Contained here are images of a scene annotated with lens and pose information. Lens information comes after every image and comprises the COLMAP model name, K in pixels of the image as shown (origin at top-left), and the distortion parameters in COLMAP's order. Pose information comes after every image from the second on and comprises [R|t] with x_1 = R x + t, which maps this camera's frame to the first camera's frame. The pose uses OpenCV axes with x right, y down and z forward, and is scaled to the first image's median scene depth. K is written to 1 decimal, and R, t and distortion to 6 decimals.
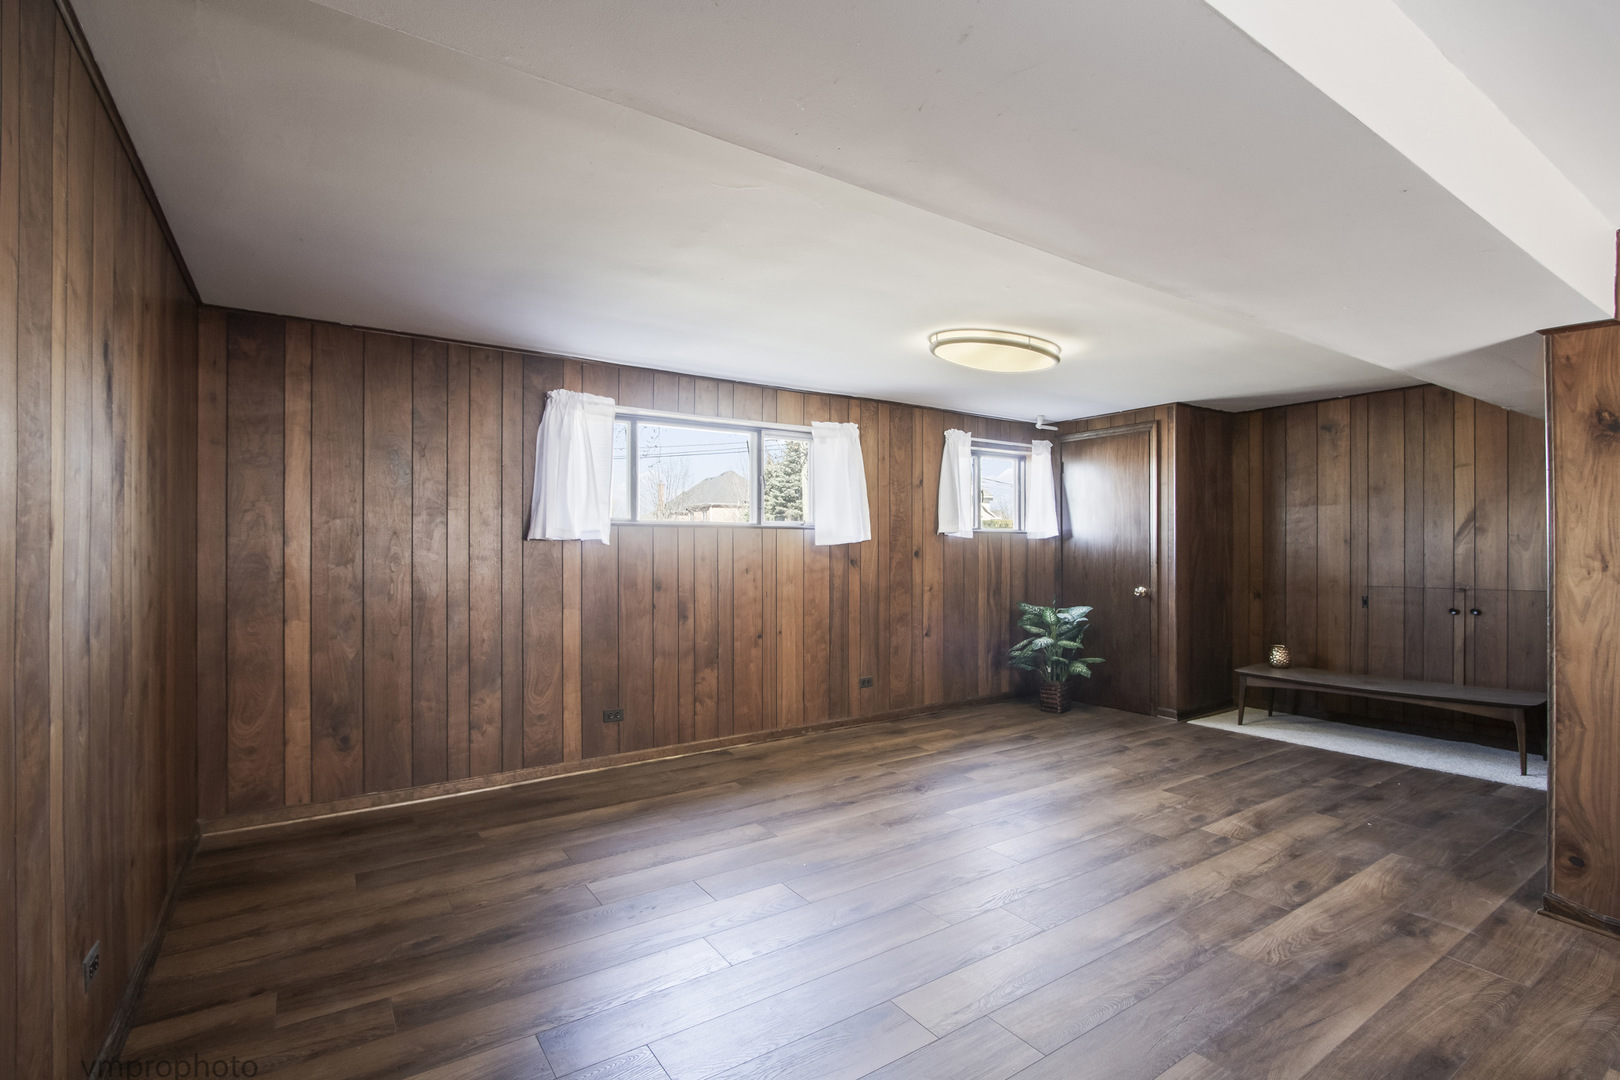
lens RADIAL K [[760.8, 0, 816.4], [0, 760.8, 547.4], [0, 0, 1]] dist [-0.011733, -0.000857]
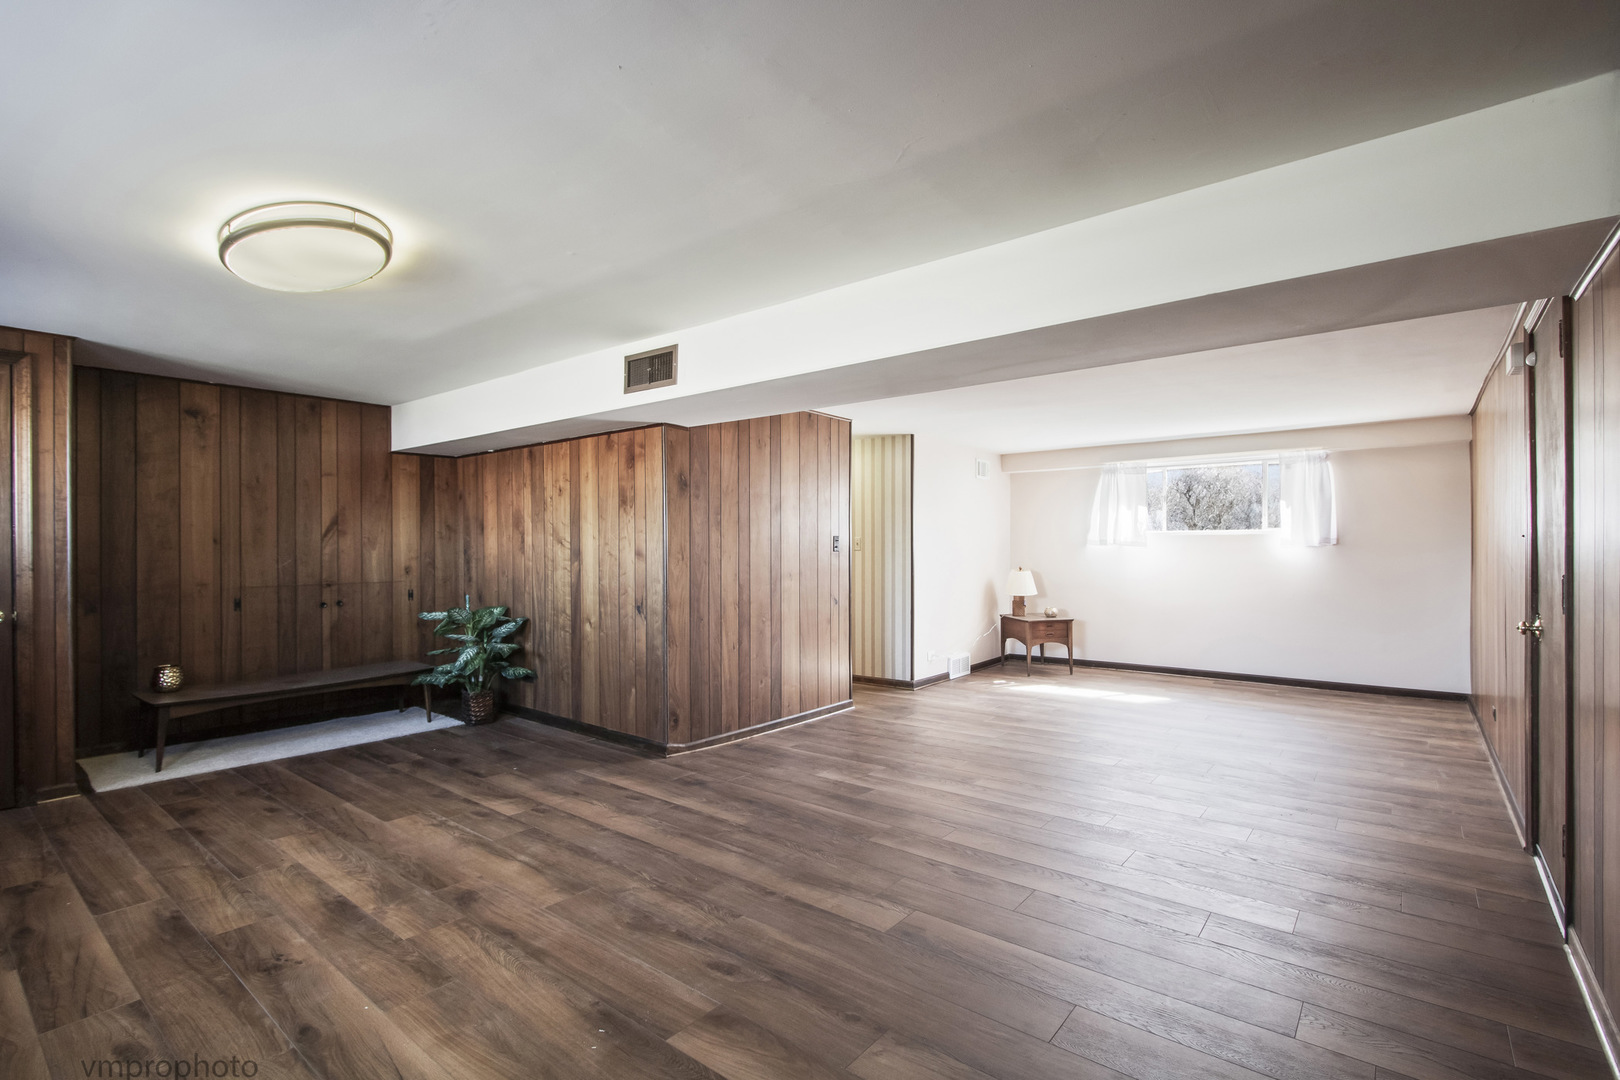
lens RADIAL K [[760.8, 0, 811.1], [0, 760.8, 544.2], [0, 0, 1]] dist [-0.011733, -0.000857]
pose [[-0.300846, 0.007043, 0.953647, -0.506646], [-0.000553, 0.999971, -0.007560, 0.003672], [-0.953672, -0.002801, -0.300834, 0.750381]]
